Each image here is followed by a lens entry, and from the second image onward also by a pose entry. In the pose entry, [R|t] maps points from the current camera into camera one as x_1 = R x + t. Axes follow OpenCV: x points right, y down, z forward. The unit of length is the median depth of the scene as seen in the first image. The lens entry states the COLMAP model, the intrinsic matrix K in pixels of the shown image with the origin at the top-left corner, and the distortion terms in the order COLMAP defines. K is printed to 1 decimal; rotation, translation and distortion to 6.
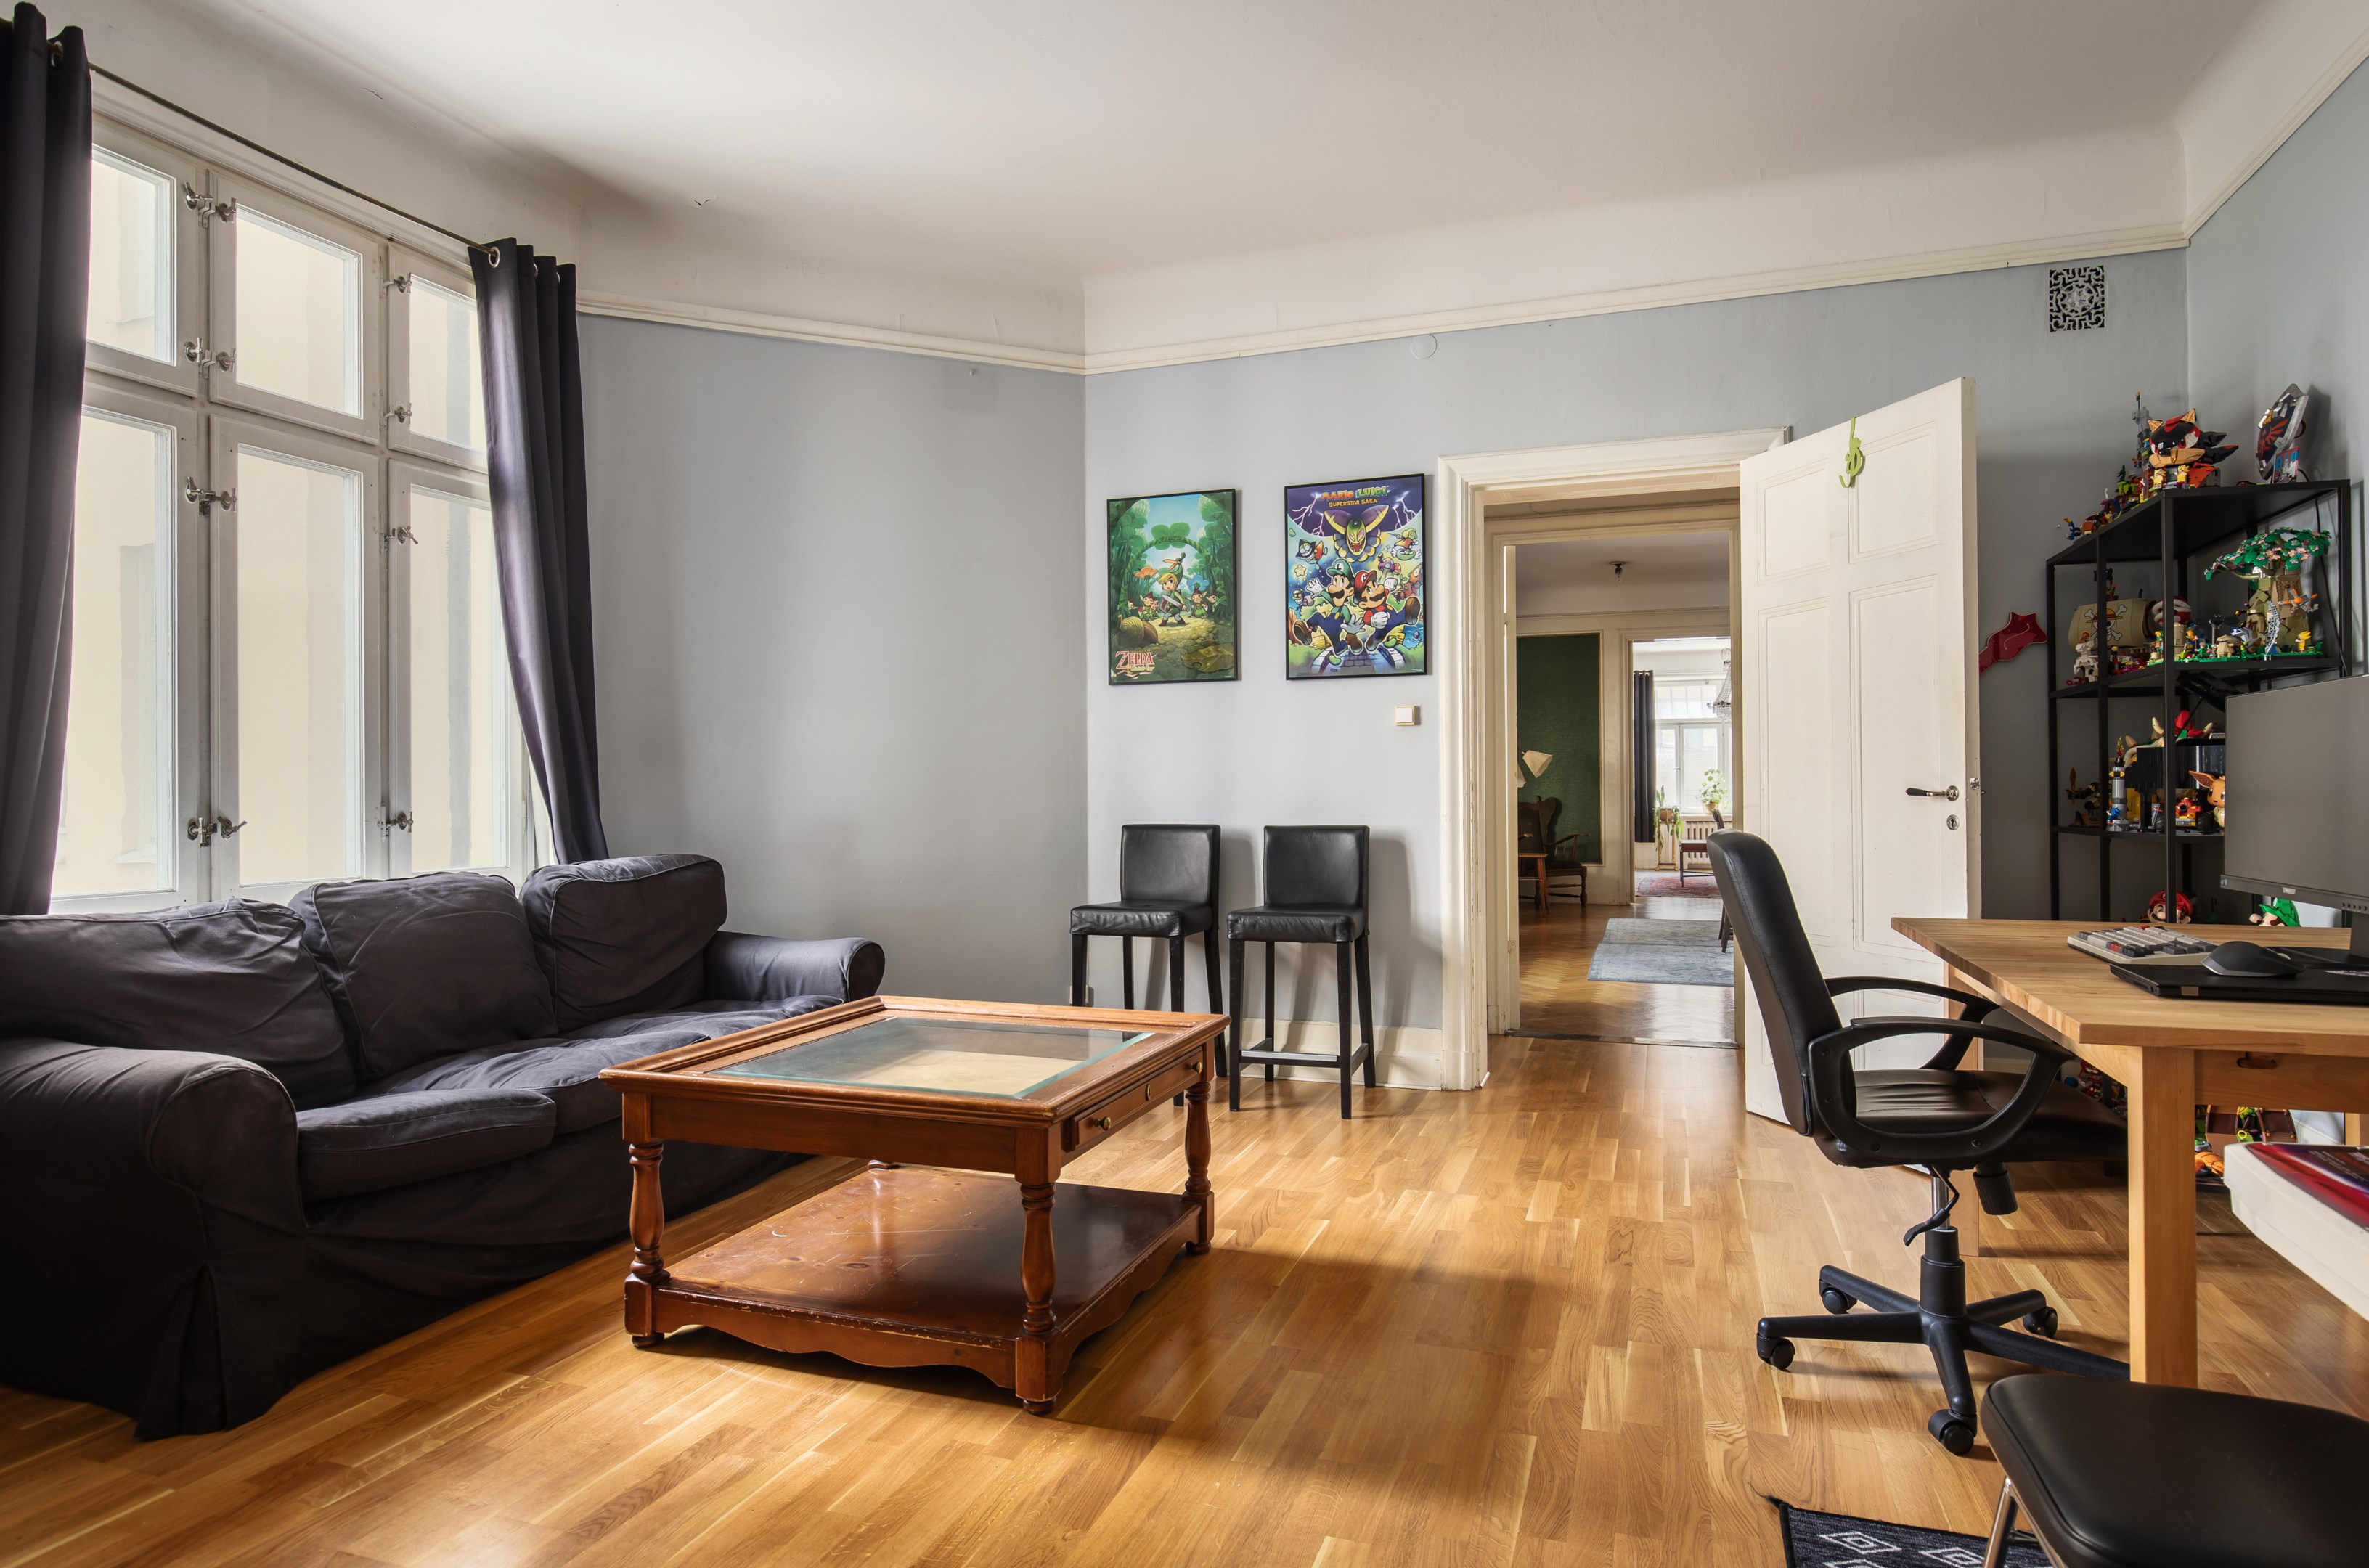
lens RADIAL K [[1314.7, 0, 1184.5], [0, 1314.7, 784.0], [0, 0, 1]] dist [-0.001007, -0.000781]
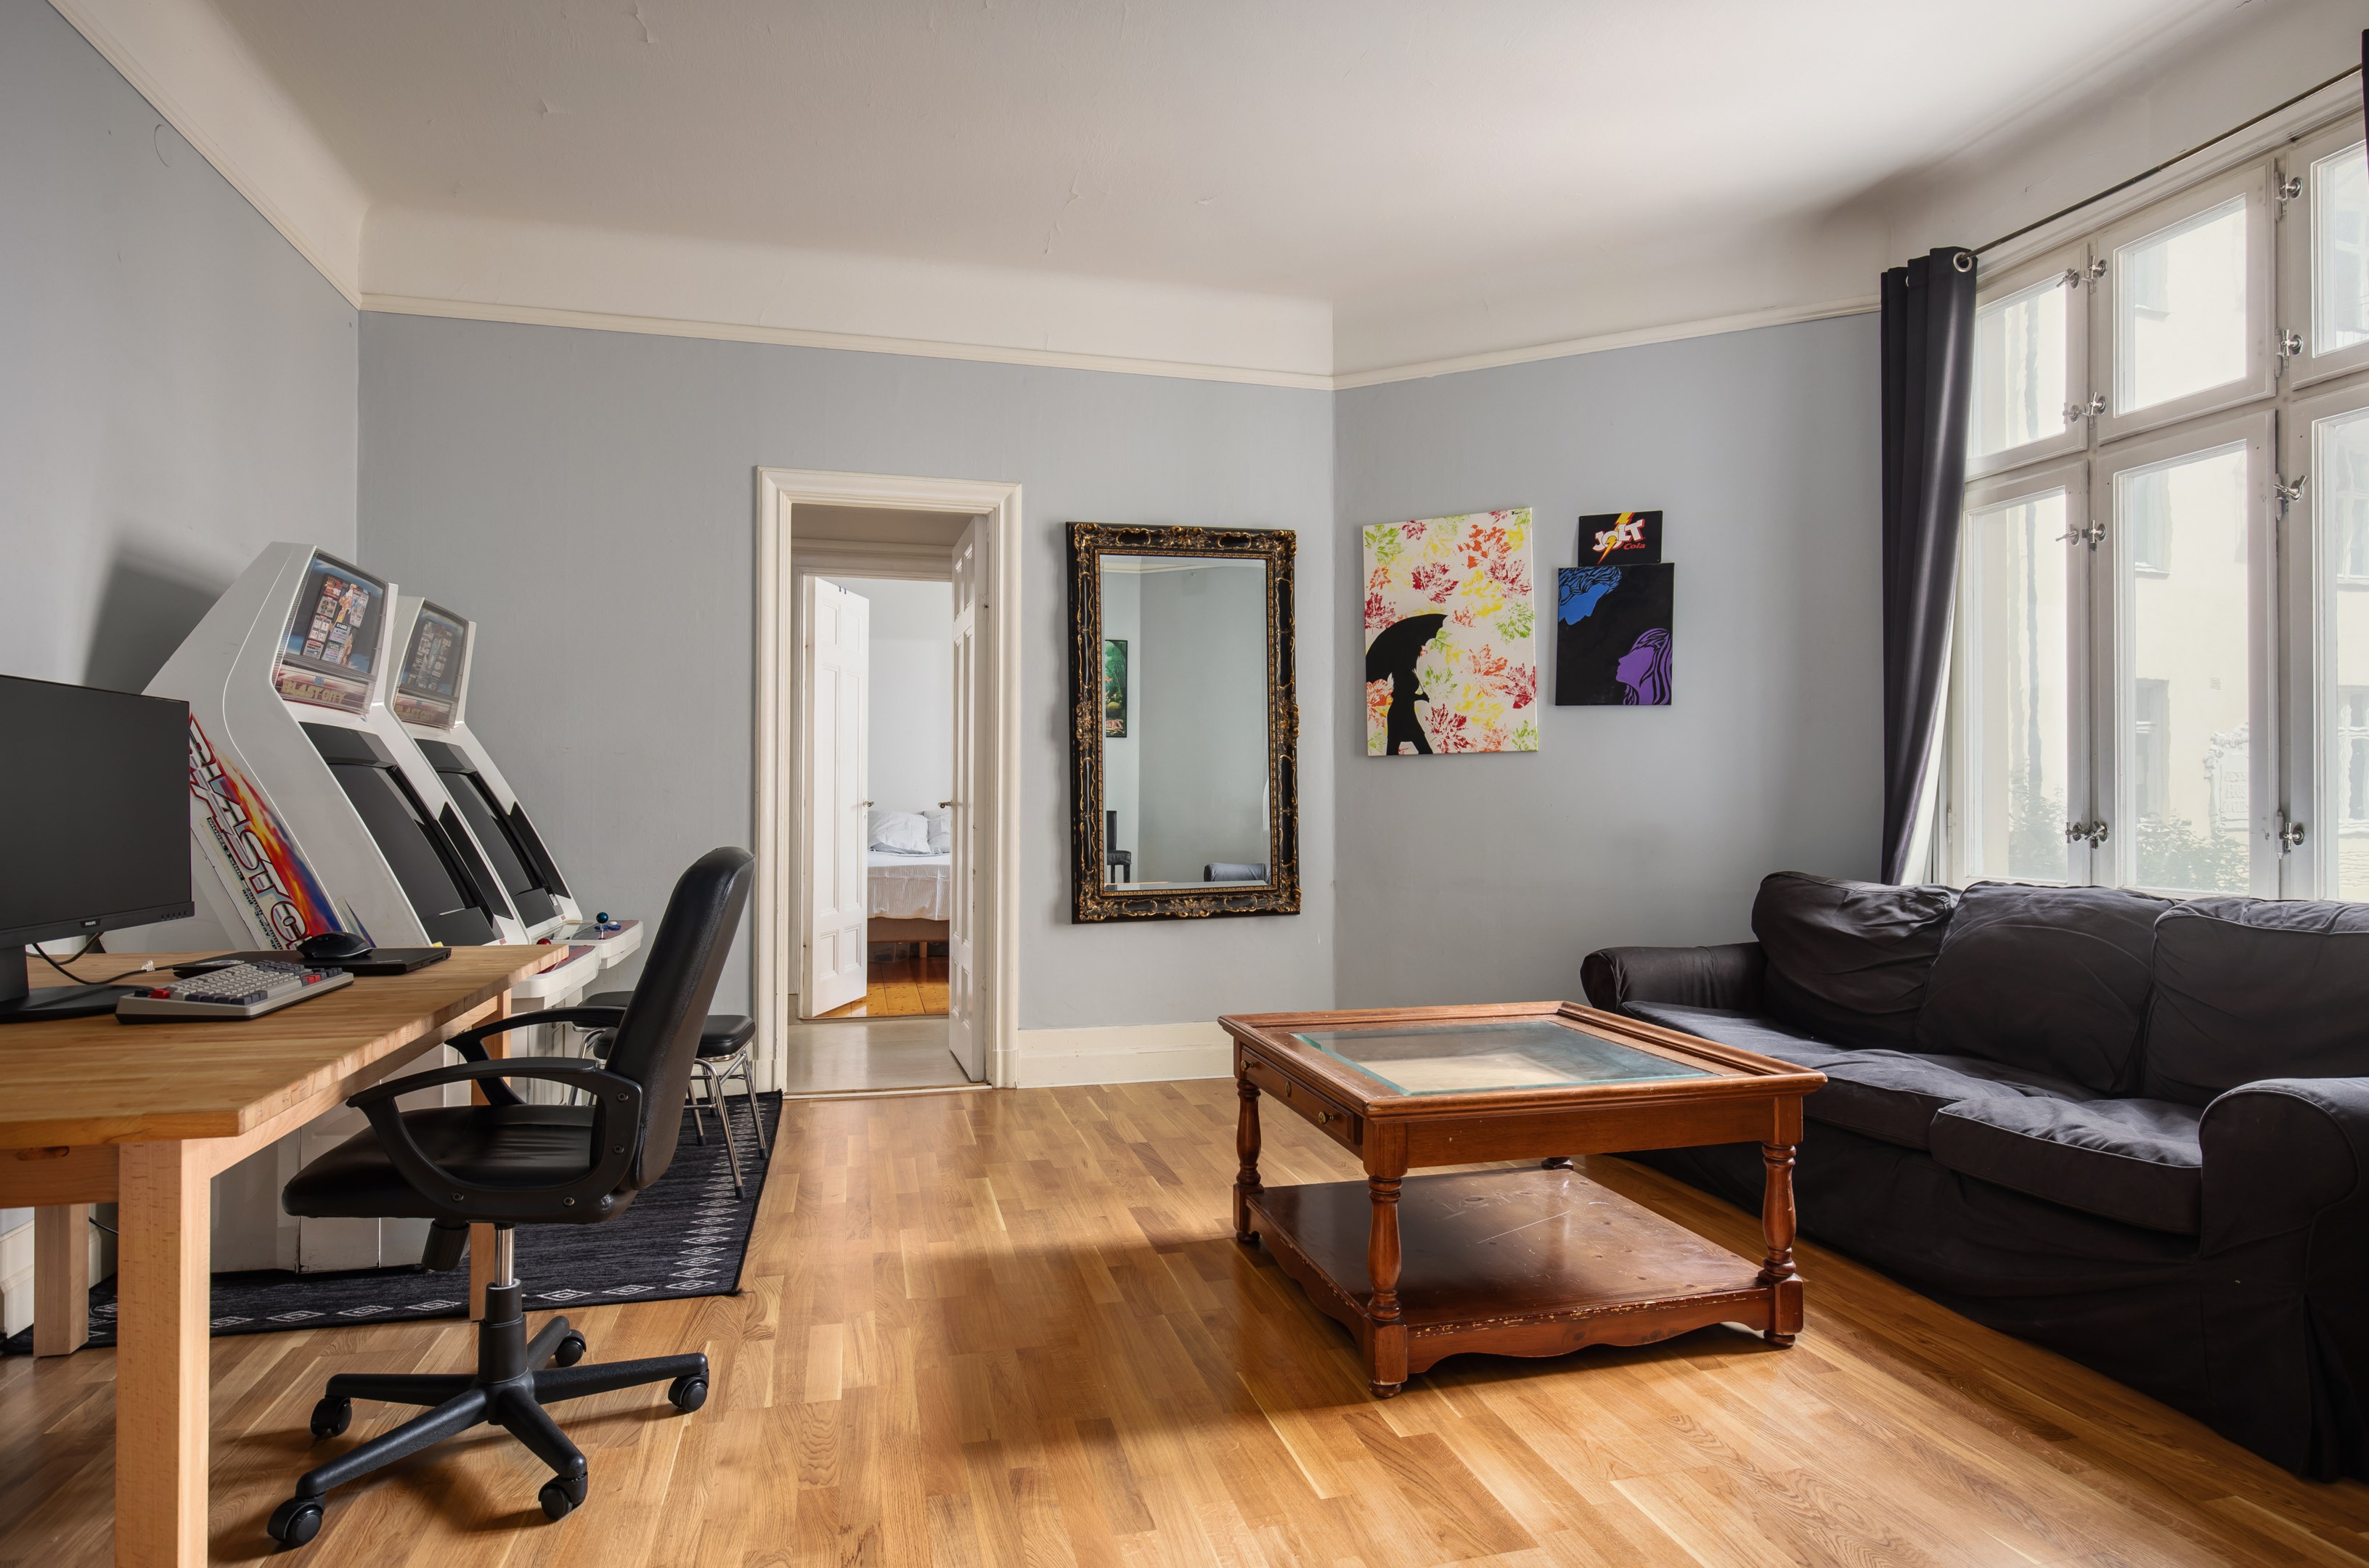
lens RADIAL K [[1314.7, 0, 1184.5], [0, 1314.7, 784.0], [0, 0, 1]] dist [-0.001007, -0.000781]
pose [[-0.828238, -0.004733, -0.560357, 0.525717], [0.001803, 0.999937, -0.011111, 0.003834], [0.560374, -0.010213, -0.828177, 1.523721]]
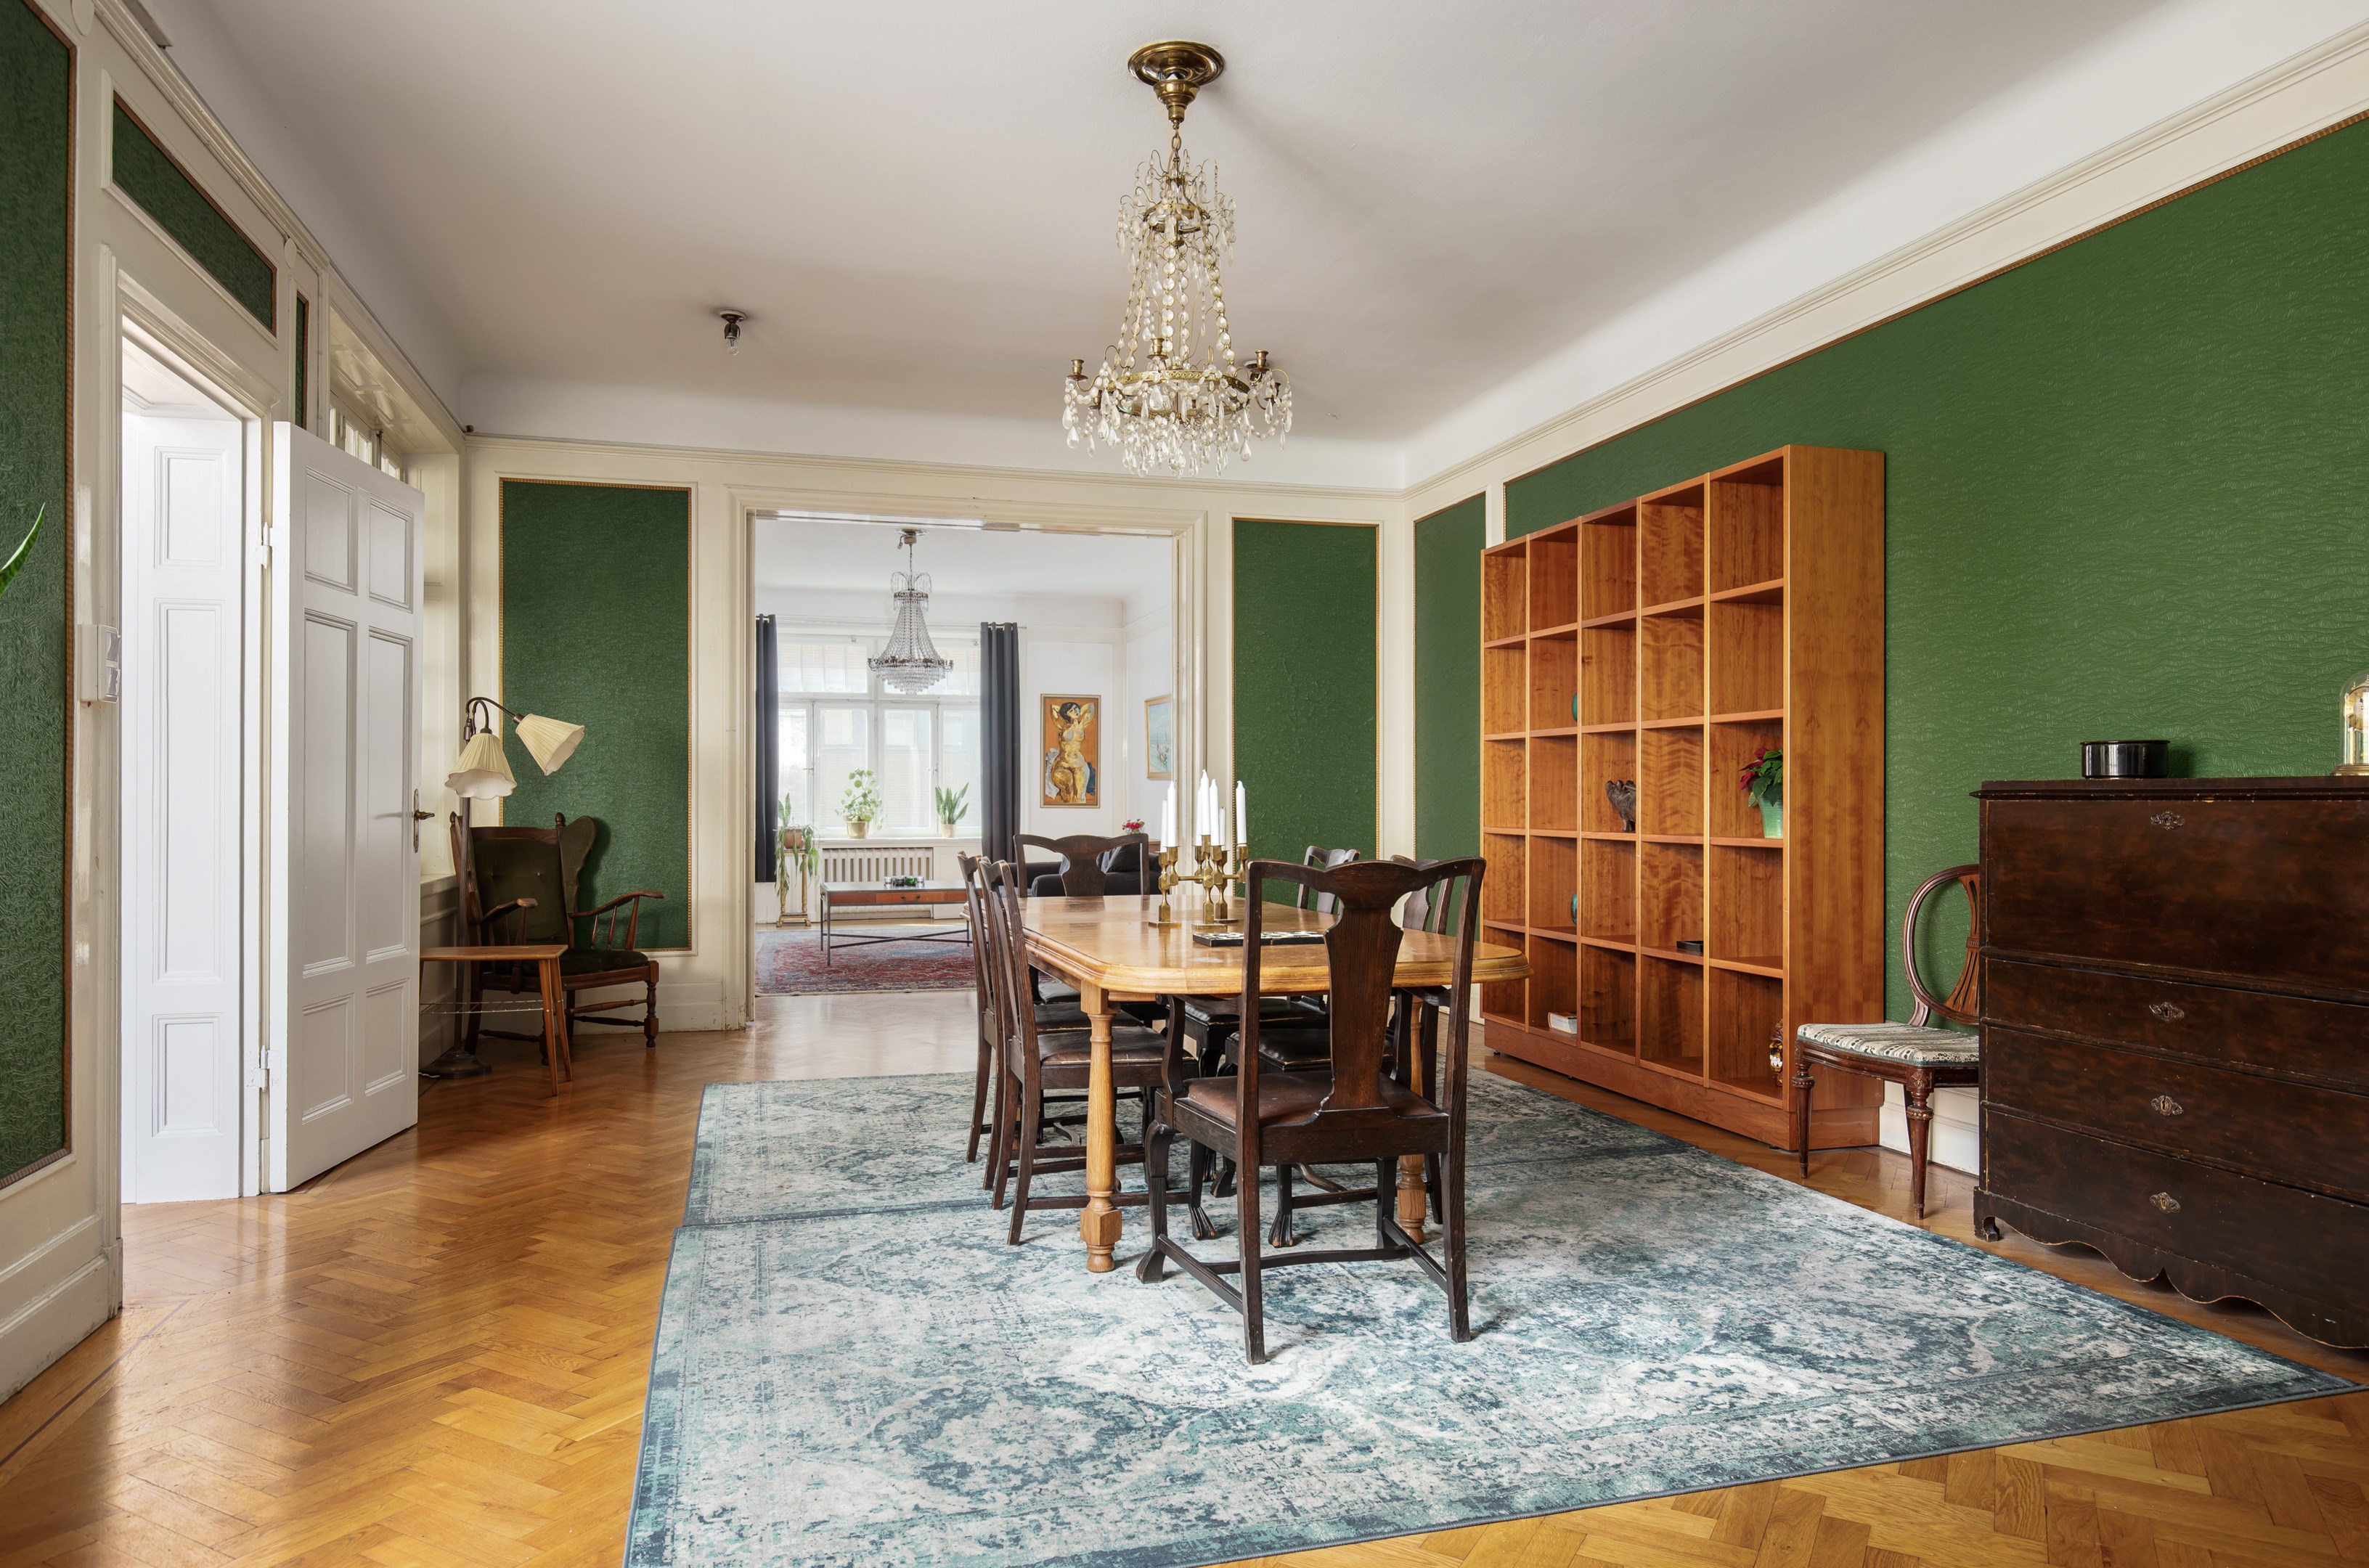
lens RADIAL K [[1511.8, 0, 1184.5], [0, 1511.8, 784.0], [0, 0, 1]] dist [0.007835, 0.001484]
pose [[0.814330, 0.011059, 0.580297, 0.116902], [-0.008265, 0.999938, -0.007457, 0.000377], [-0.580344, 0.001276, 0.814371, 0.363362]]
